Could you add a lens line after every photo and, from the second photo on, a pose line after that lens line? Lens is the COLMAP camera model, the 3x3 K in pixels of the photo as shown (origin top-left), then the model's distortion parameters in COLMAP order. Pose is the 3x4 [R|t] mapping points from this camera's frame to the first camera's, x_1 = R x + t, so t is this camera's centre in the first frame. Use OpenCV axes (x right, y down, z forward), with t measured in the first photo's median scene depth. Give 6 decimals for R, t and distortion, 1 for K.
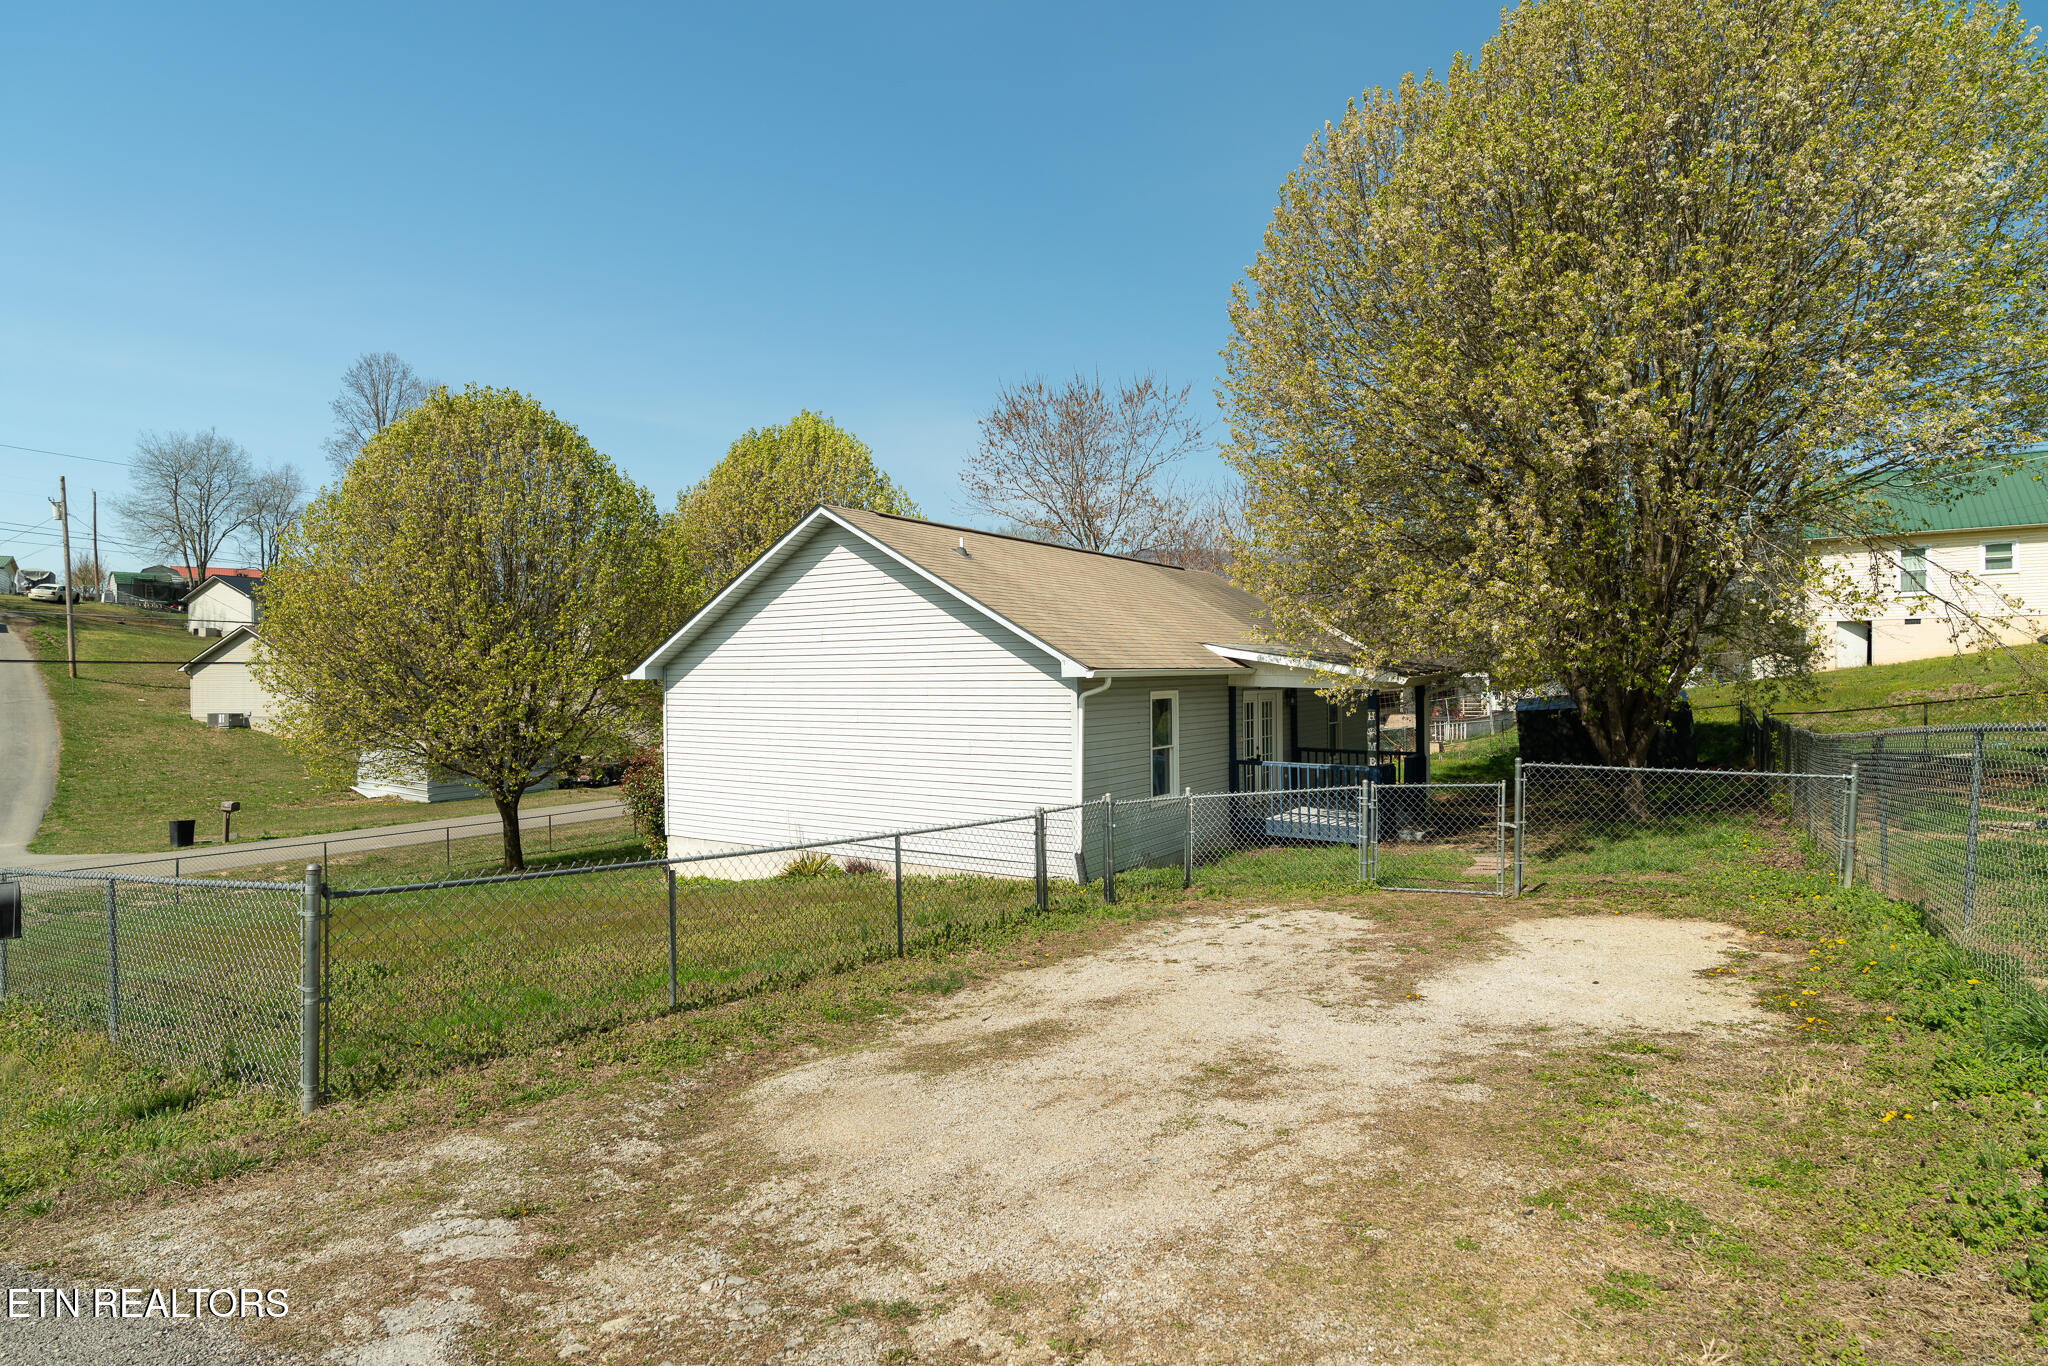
lens RADIAL K [[1070.3, 0, 1024.0], [0, 1070.3, 683.0], [0, 0, 1]] dist [0.016739, -0.000508]
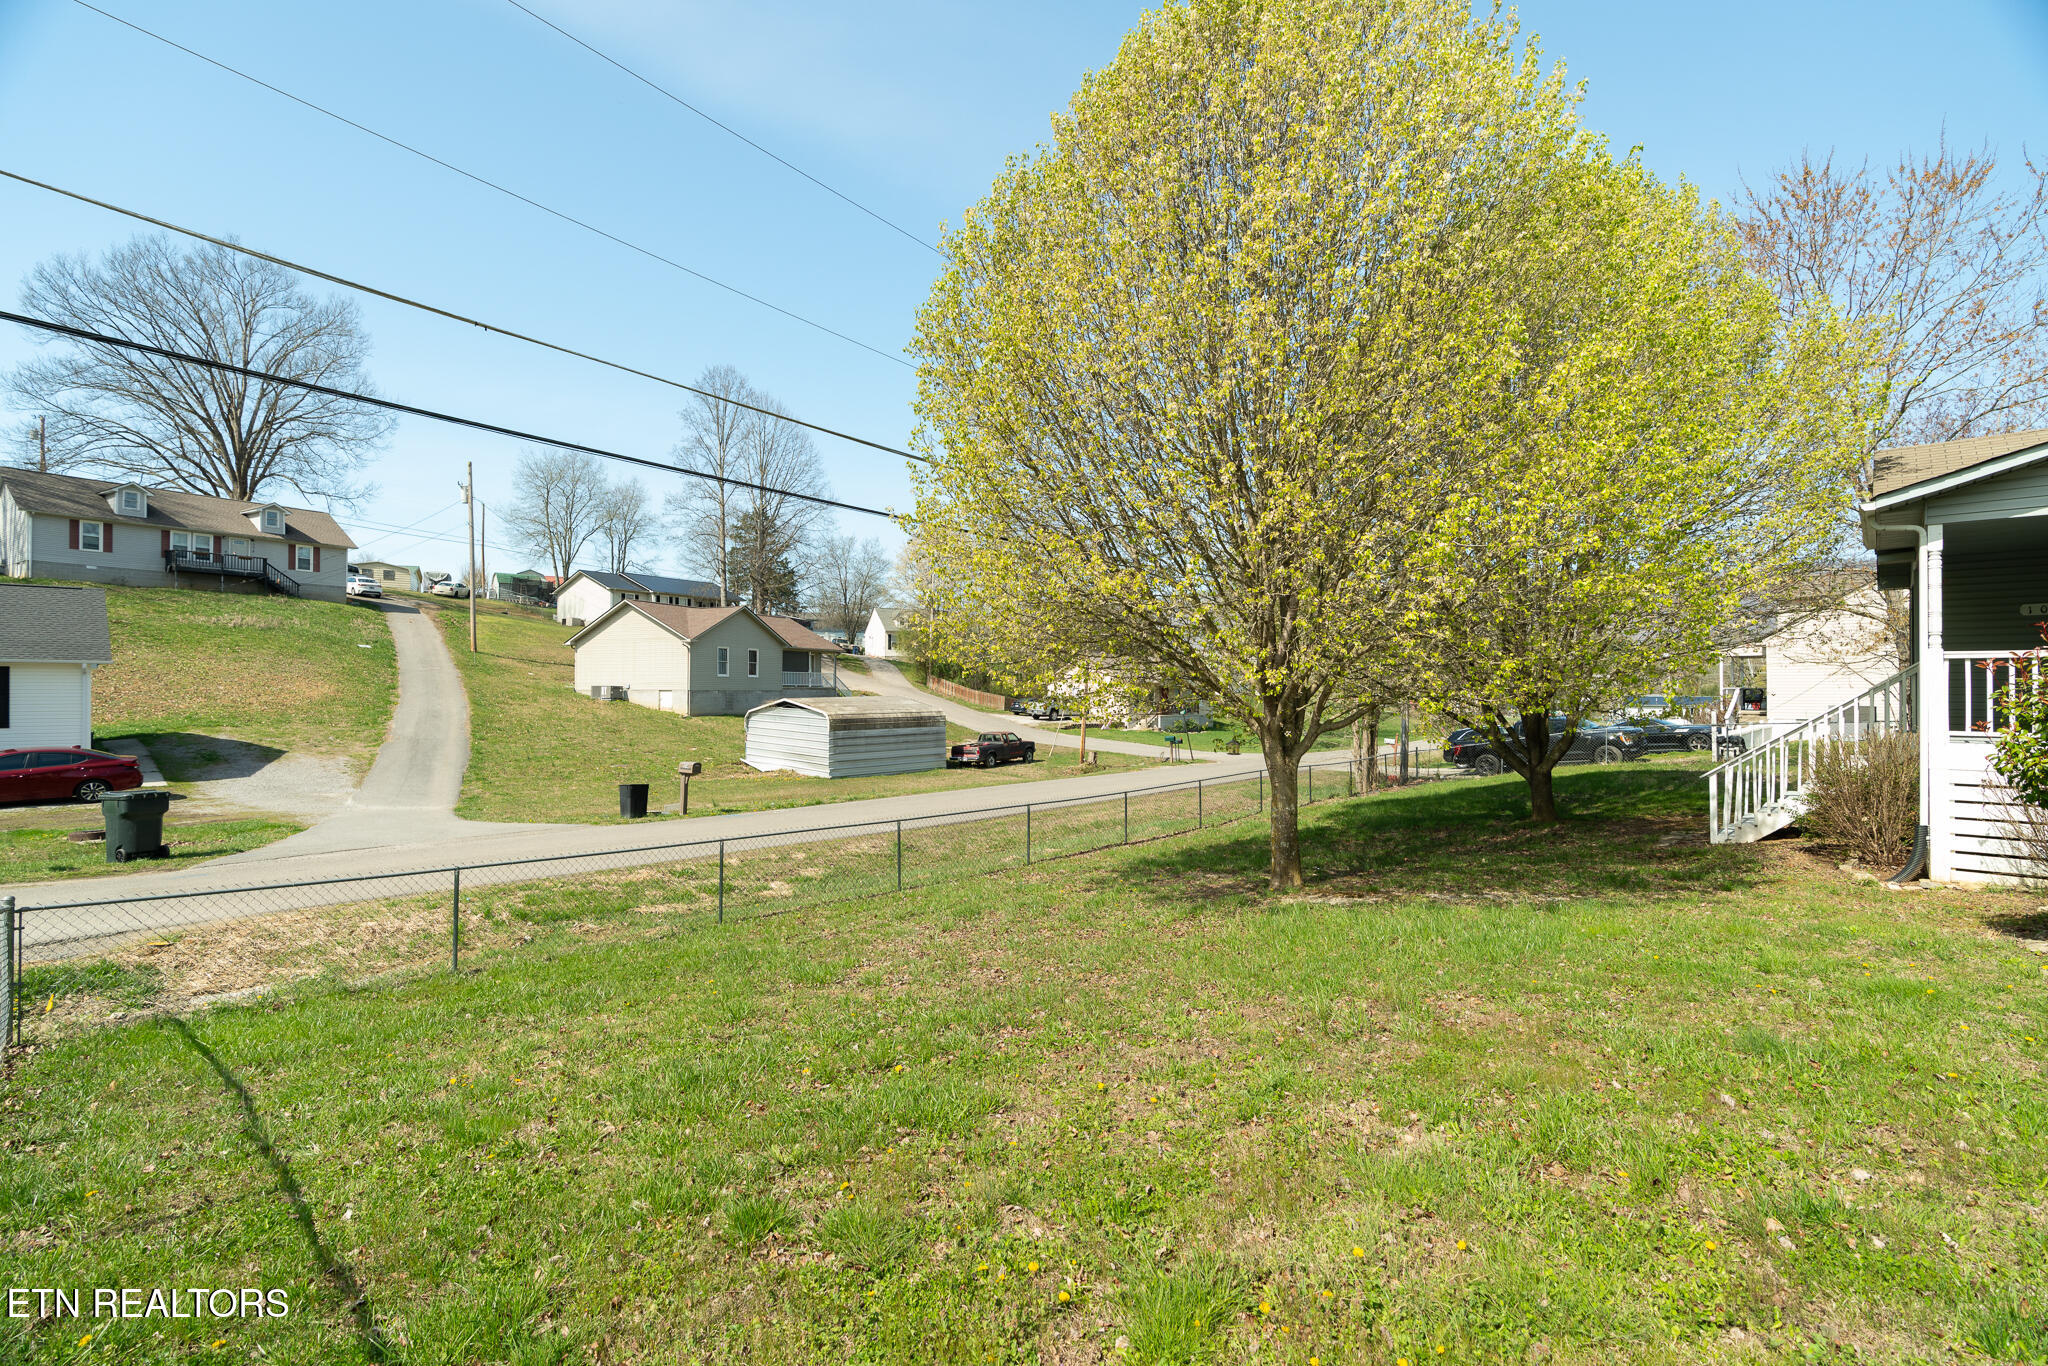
lens RADIAL K [[908.2, 0, 1024.0], [0, 908.2, 683.0], [0, 0, 1]] dist [-0.000417, -0.000116]
pose [[0.988172, 0.011644, -0.152906, -0.225732], [-0.014470, 0.999744, -0.017382, 0.034575], [0.152664, 0.019389, 0.988088, 0.222124]]
